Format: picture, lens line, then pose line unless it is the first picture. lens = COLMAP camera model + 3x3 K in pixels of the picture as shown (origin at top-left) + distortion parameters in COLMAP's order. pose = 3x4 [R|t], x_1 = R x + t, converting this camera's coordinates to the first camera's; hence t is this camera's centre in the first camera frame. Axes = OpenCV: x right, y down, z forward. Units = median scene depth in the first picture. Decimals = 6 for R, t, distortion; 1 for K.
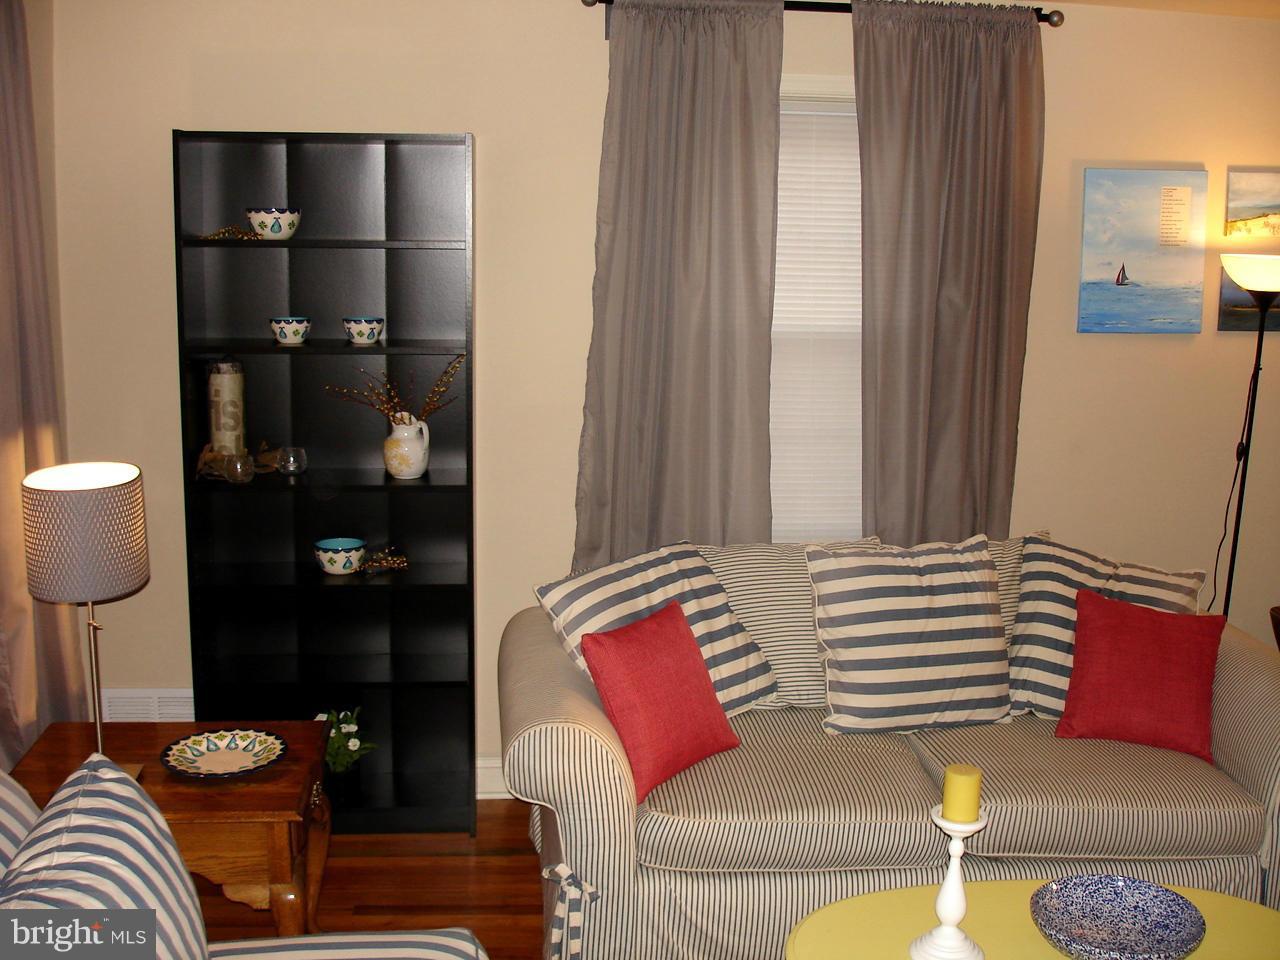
lens RADIAL K [[1415.0, 0, 638.9], [0, 1415.0, 476.5], [0, 0, 1]] dist [-0.103119, 0.000000]
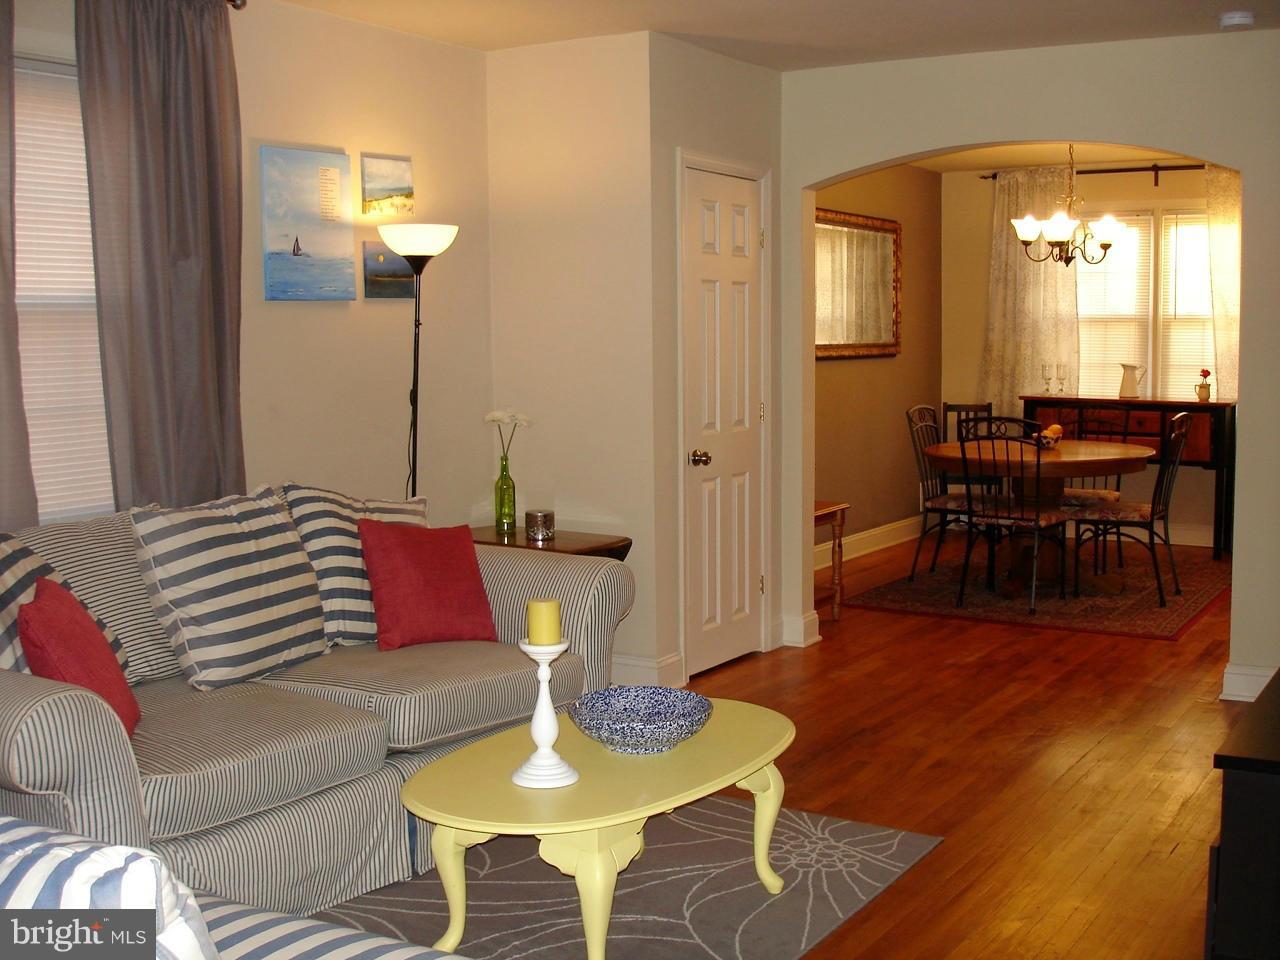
lens RADIAL K [[1415.0, 0, 632.9], [0, 1415.0, 484.7], [0, 0, 1]] dist [-0.103119, 0.000000]
pose [[0.618874, -0.105420, 0.778384, -0.361450], [0.163967, 0.986460, 0.003234, 0.077954], [-0.768186, 0.125628, 0.627780, 0.139251]]
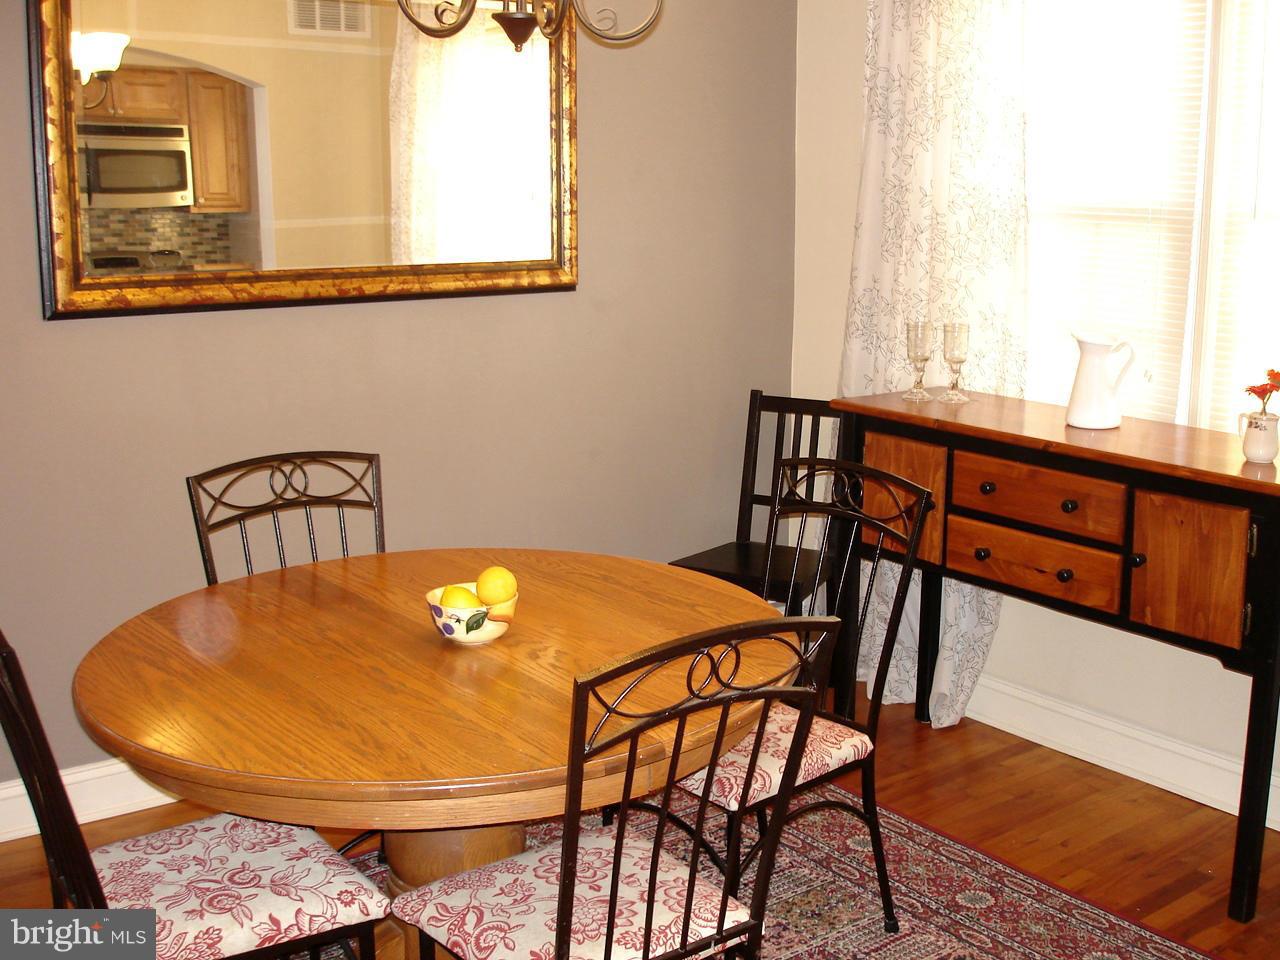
lens RADIAL K [[1415.0, 0, 642.7], [0, 1415.0, 474.7], [0, 0, 1]] dist [-0.103119, 0.000000]
pose [[0.848660, -0.120119, 0.515119, 0.966156], [0.109181, 0.992682, 0.051604, 0.040917], [-0.517548, 0.012447, 0.855564, 0.304245]]
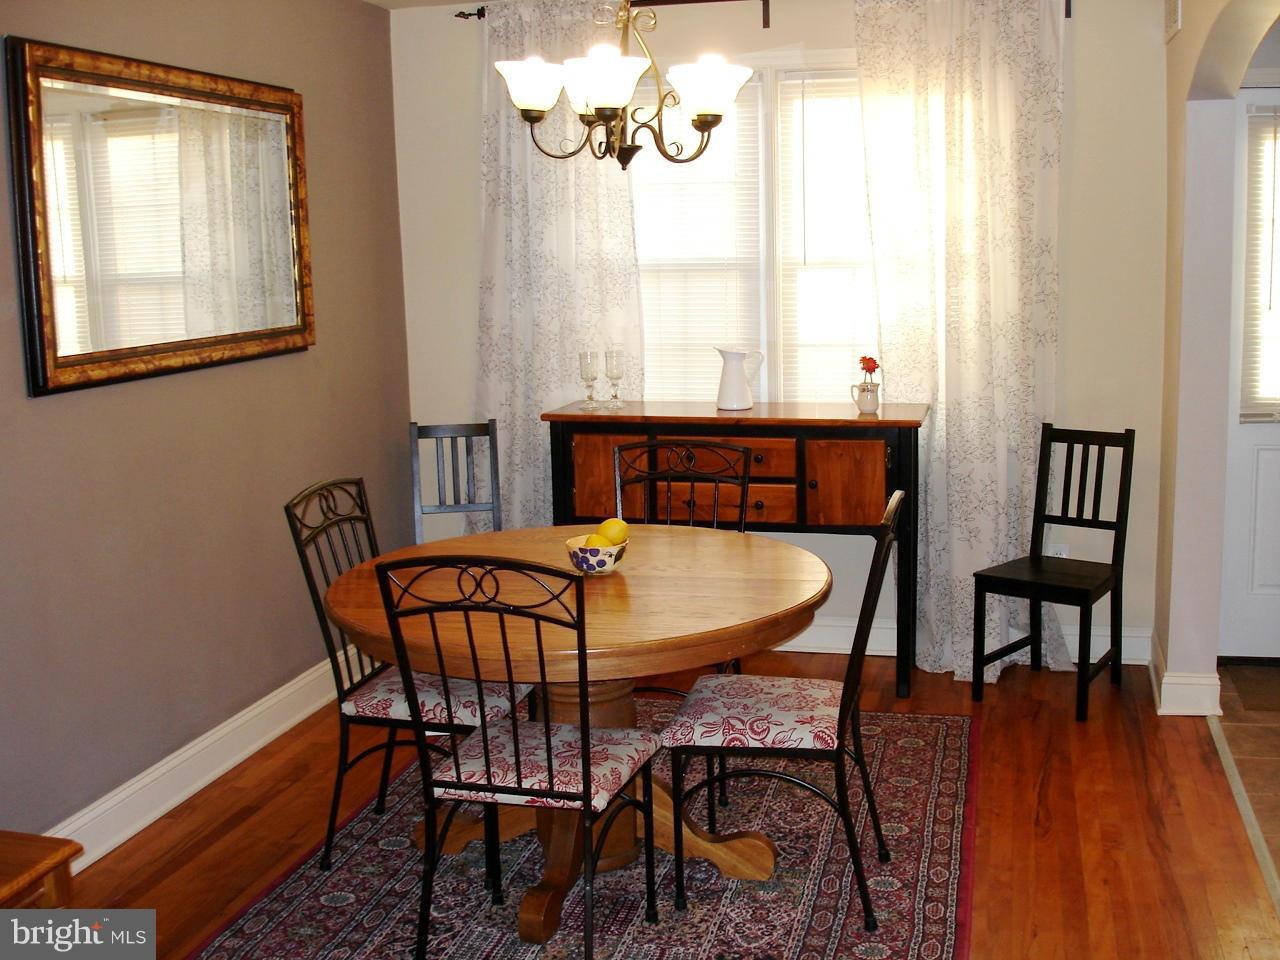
lens RADIAL K [[1415.0, 0, 645.6], [0, 1415.0, 480.6], [0, 0, 1]] dist [-0.103119, 0.000000]
pose [[0.330408, -0.179526, 0.926607, 0.509862], [0.204105, 0.972104, 0.115562, -0.006034], [-0.921505, 0.150943, 0.357833, 0.480474]]
